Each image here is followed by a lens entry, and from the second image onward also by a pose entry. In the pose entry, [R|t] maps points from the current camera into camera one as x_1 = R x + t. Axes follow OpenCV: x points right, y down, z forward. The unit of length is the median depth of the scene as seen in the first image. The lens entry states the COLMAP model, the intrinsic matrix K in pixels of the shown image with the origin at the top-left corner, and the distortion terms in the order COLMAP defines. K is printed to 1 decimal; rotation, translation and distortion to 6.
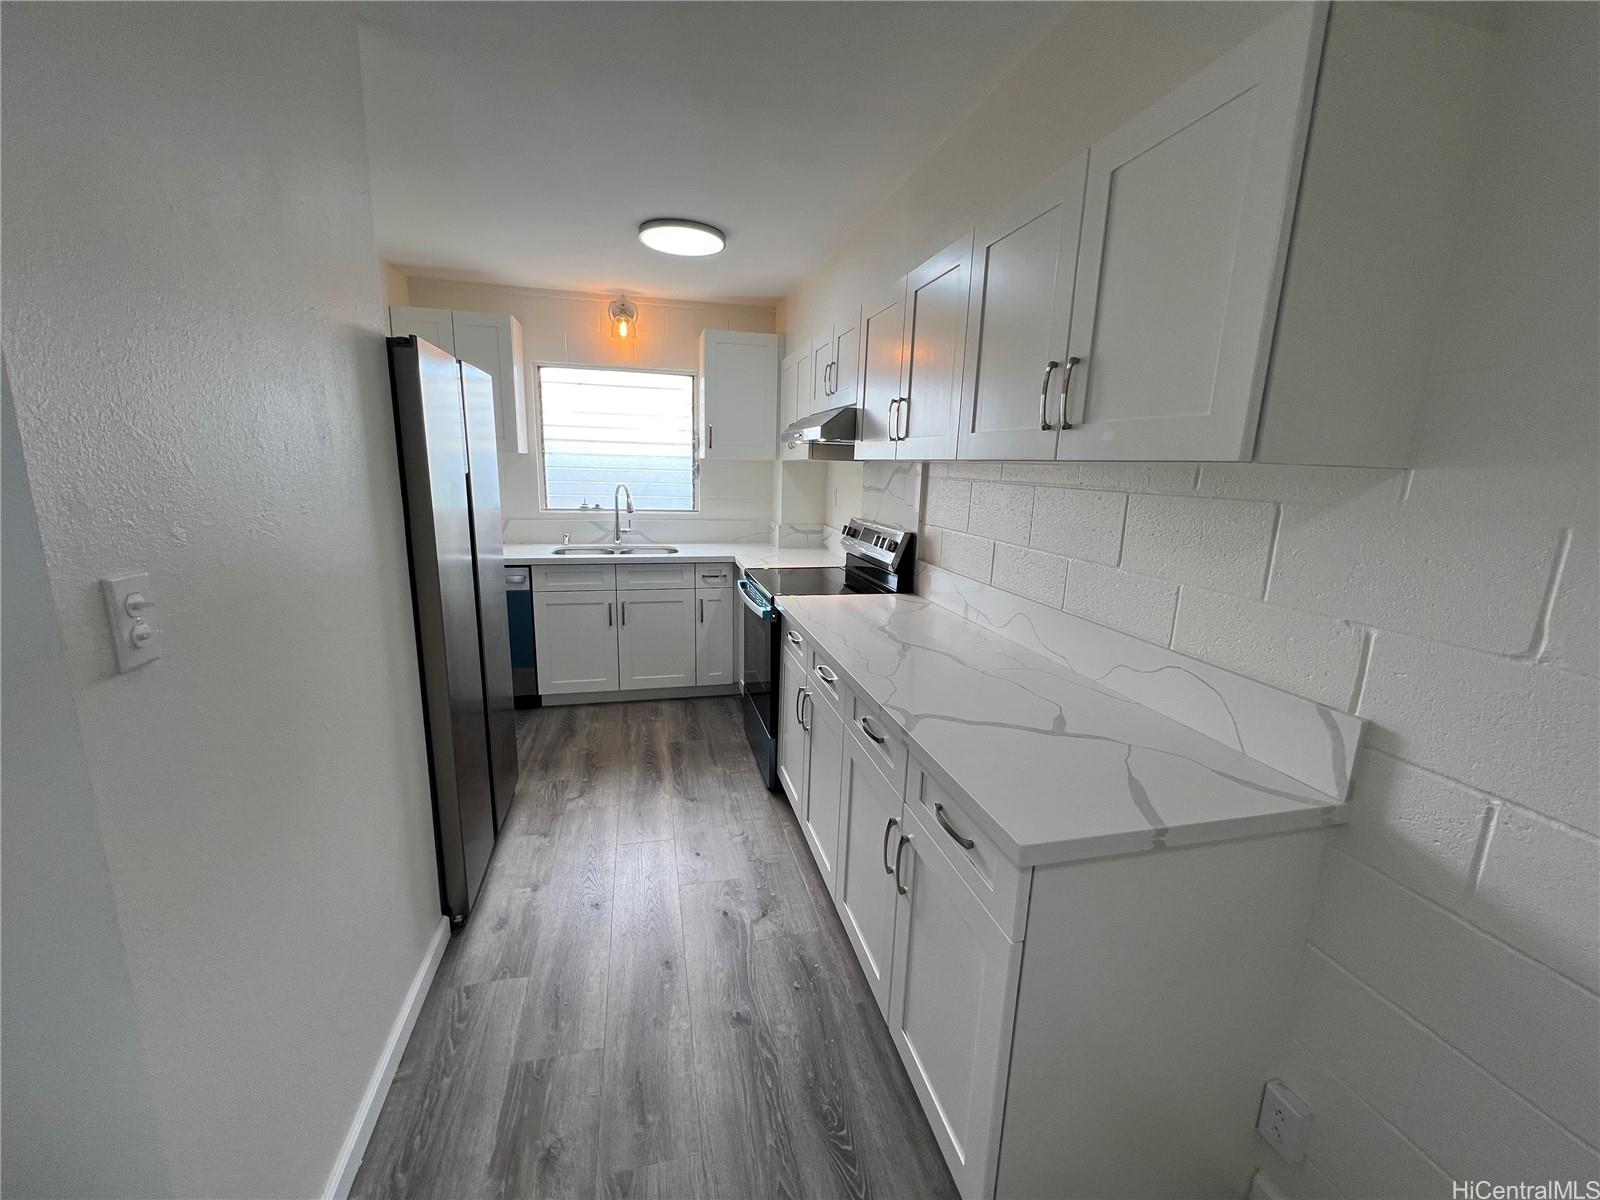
lens RADIAL K [[642.8, 0, 800.1], [0, 642.8, 592.9], [0, 0, 1]] dist [-0.003781, 0.000147]
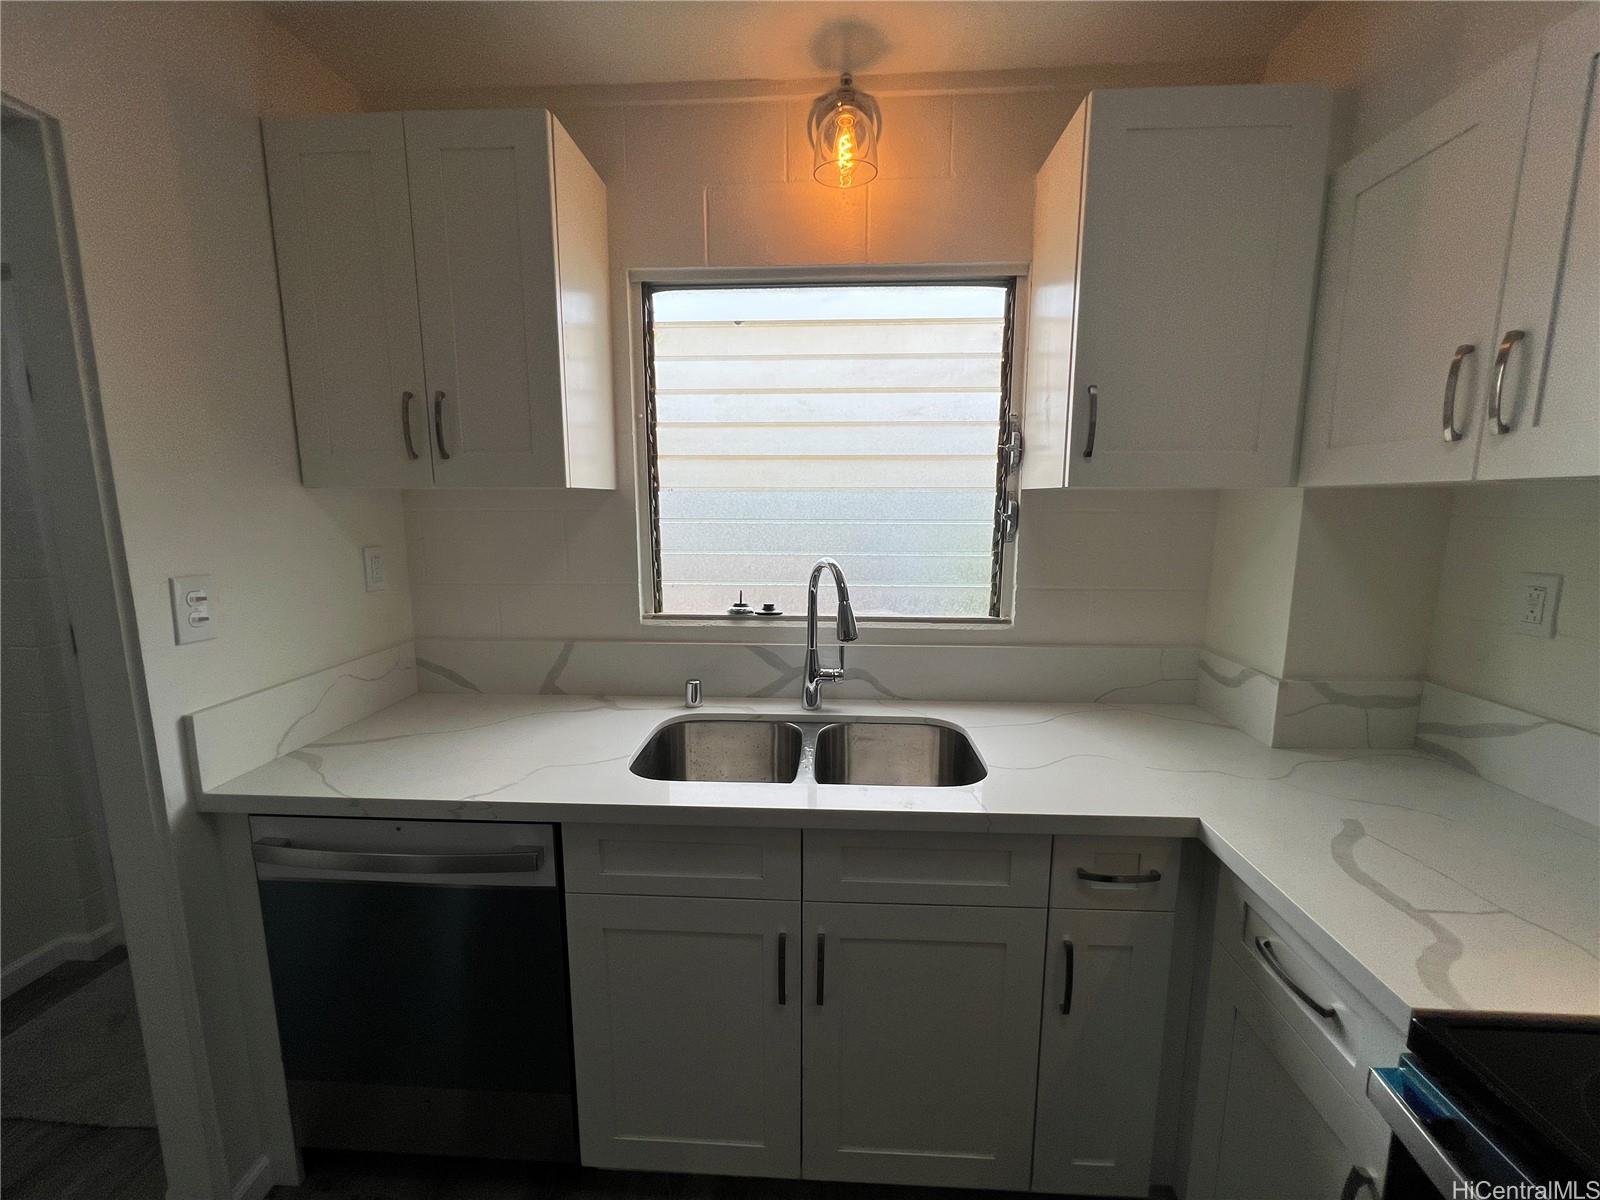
lens RADIAL K [[642.8, 0, 802.8], [0, 642.8, 596.8], [0, 0, 1]] dist [-0.003781, 0.000147]
pose [[0.956164, 0.016644, -0.292357, -0.186495], [-0.032286, 0.998289, -0.048758, -0.134382], [0.291045, 0.056060, 0.955066, 0.657469]]
